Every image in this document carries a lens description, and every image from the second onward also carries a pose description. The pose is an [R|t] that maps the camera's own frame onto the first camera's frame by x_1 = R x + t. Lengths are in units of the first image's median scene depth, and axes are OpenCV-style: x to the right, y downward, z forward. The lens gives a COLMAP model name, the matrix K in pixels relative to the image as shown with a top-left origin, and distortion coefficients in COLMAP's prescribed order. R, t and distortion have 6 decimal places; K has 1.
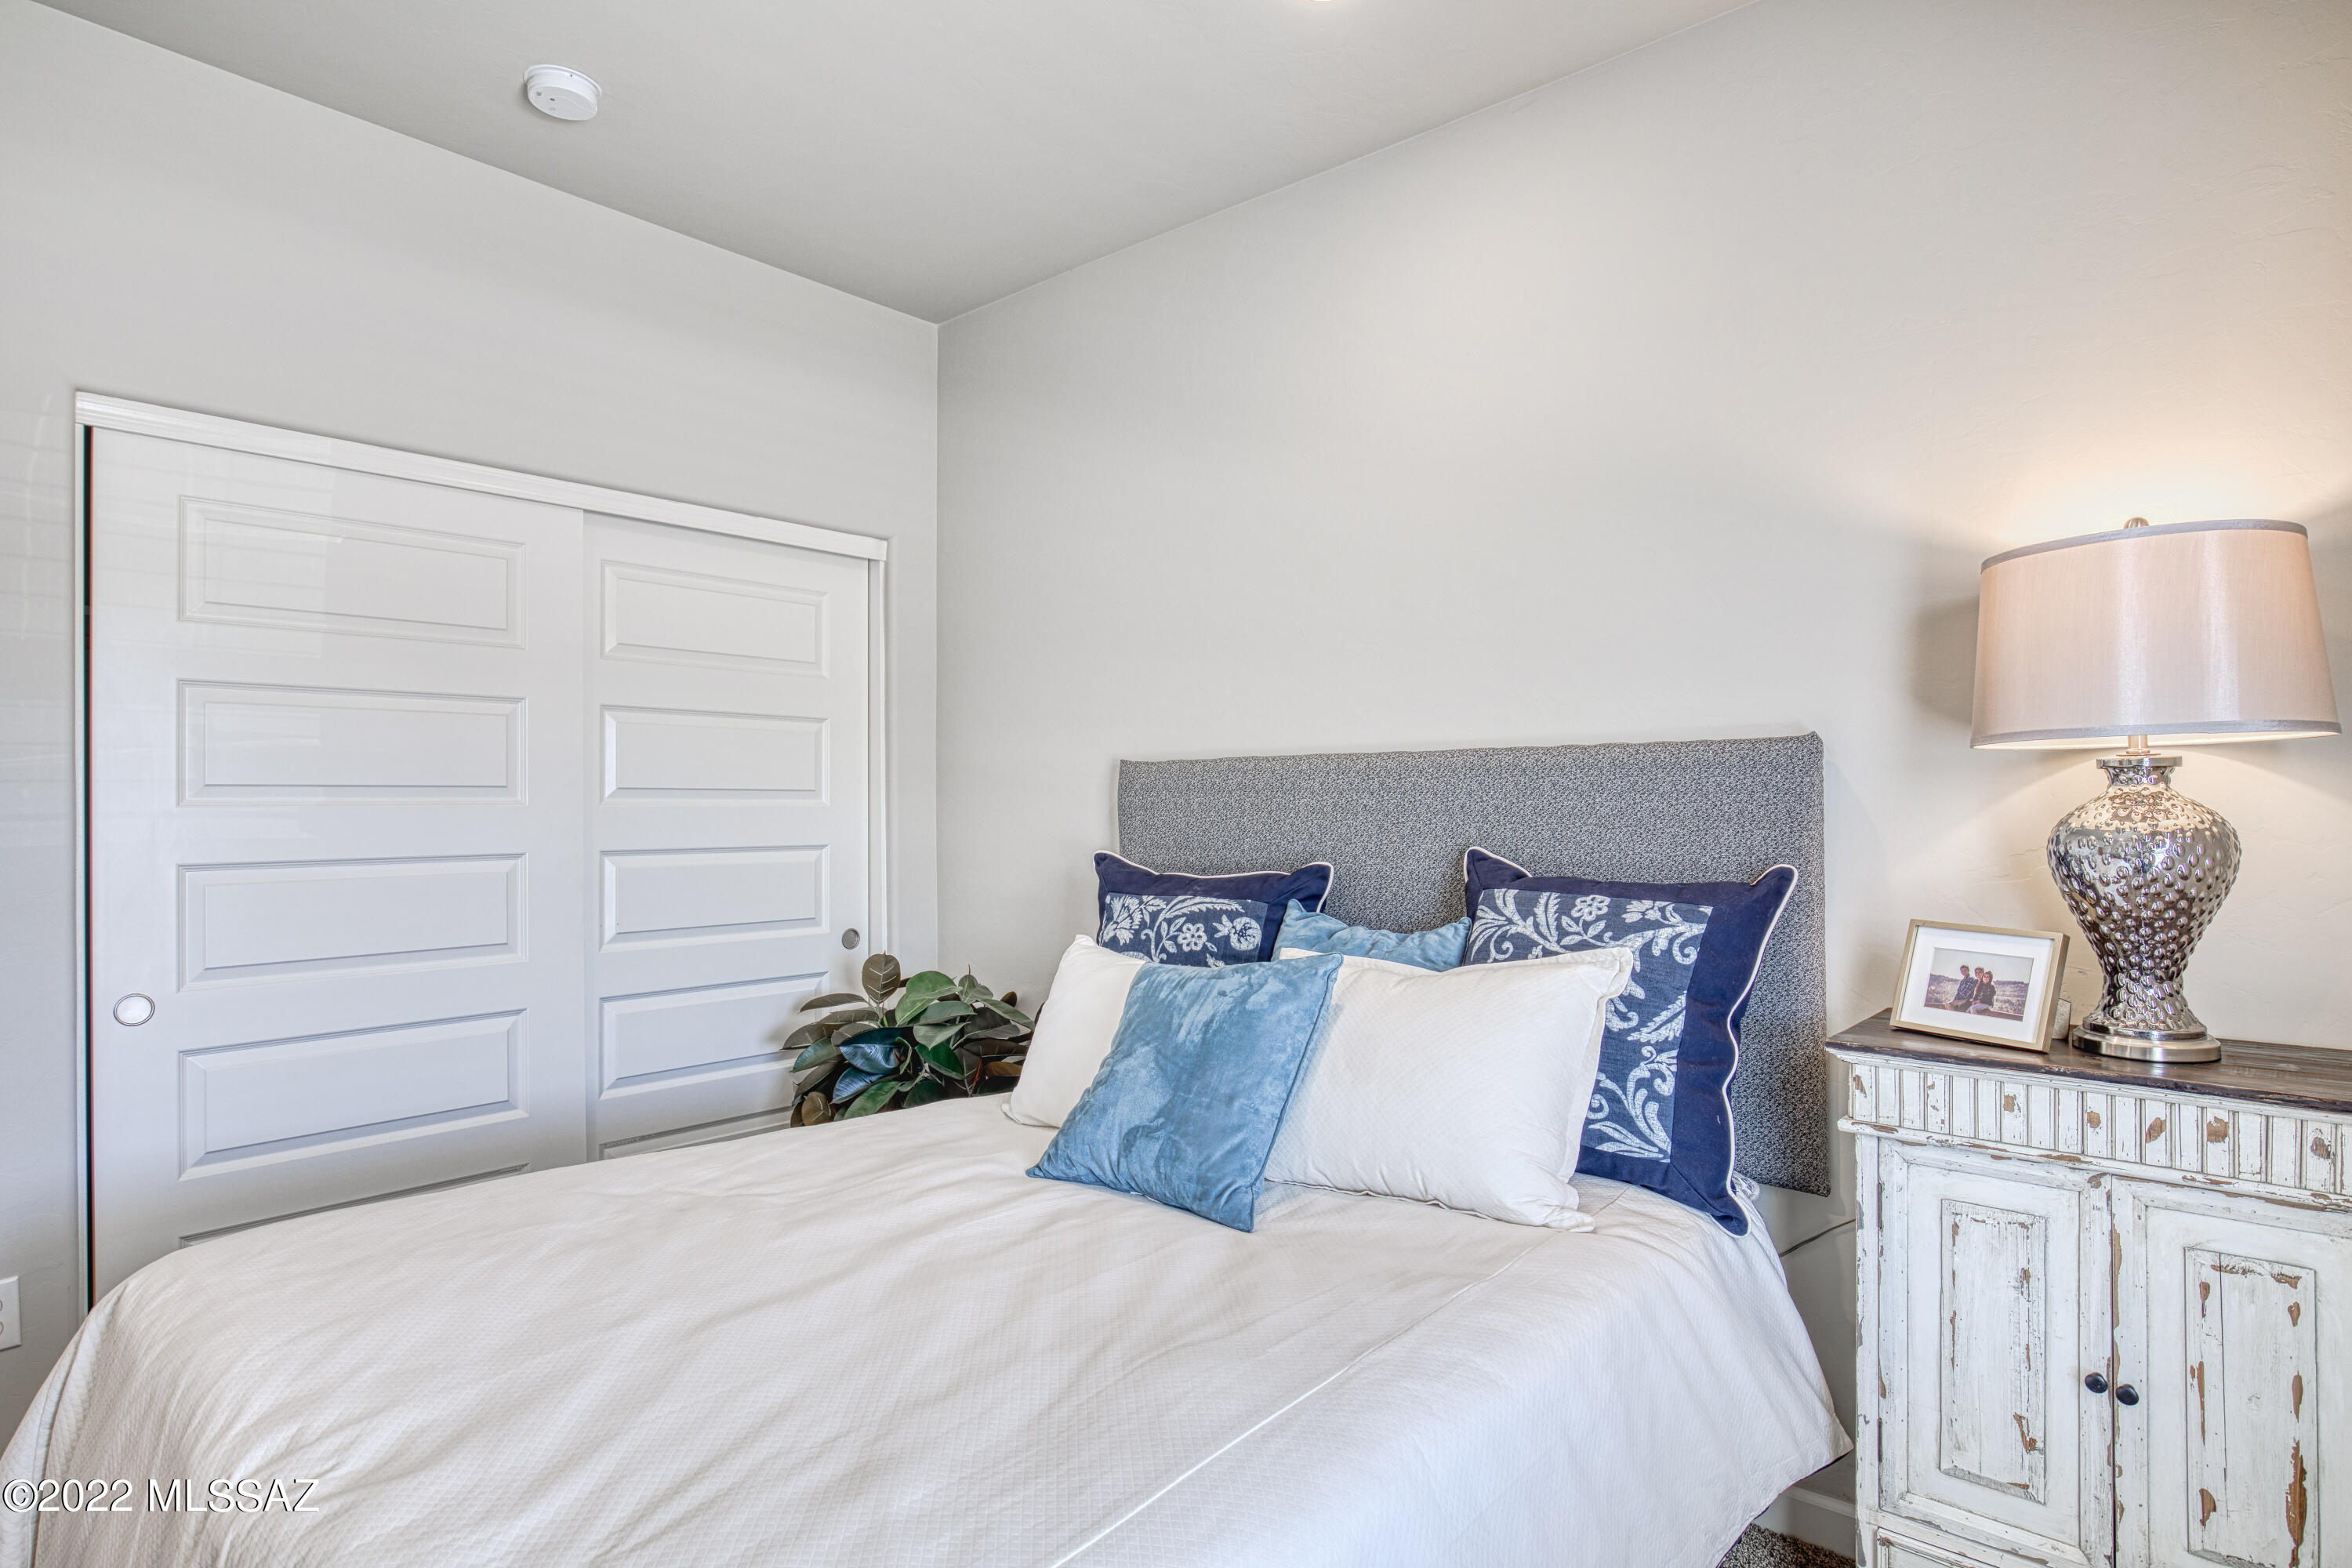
lens RADIAL K [[1236.1, 0, 1191.6], [0, 1236.1, 788.5], [0, 0, 1]] dist [-0.019747, 0.000340]
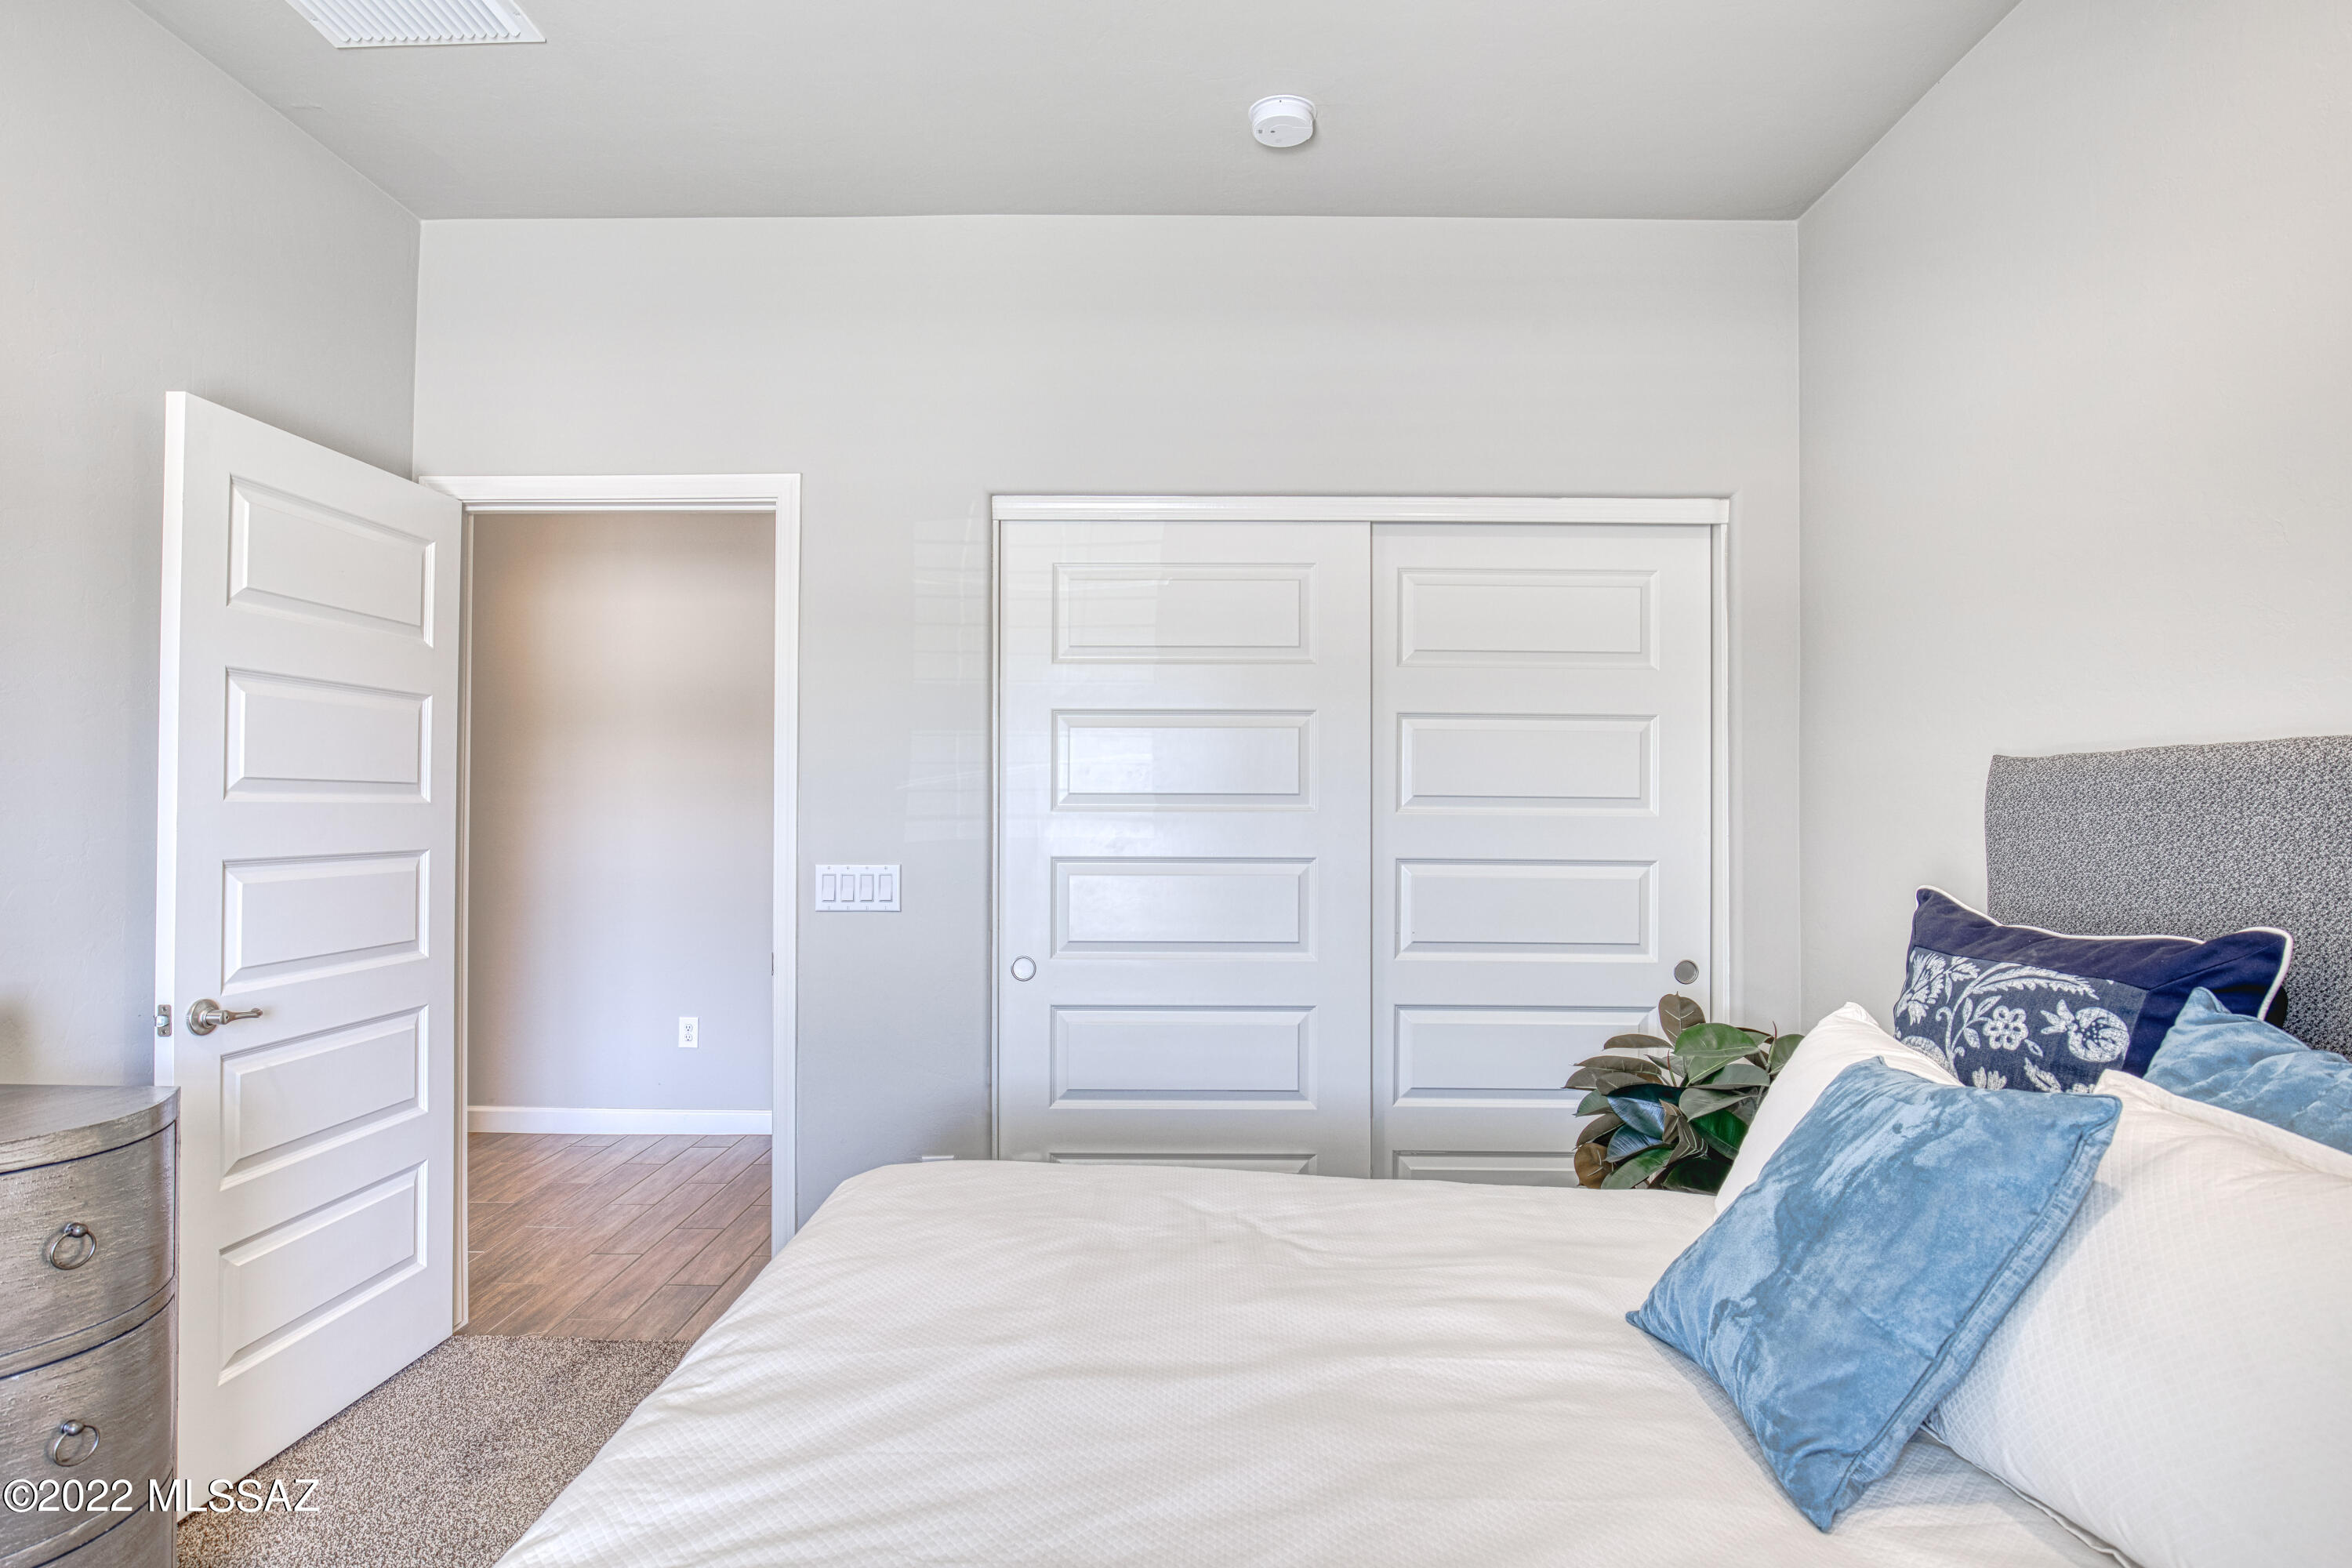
lens RADIAL K [[1236.1, 0, 1188.1], [0, 1236.1, 788.6], [0, 0, 1]] dist [-0.019747, 0.000340]
pose [[0.644796, -0.003407, -0.764347, 0.211139], [0.000585, 0.999992, -0.003964, -0.002625], [0.764354, 0.002108, 0.644793, 0.256525]]
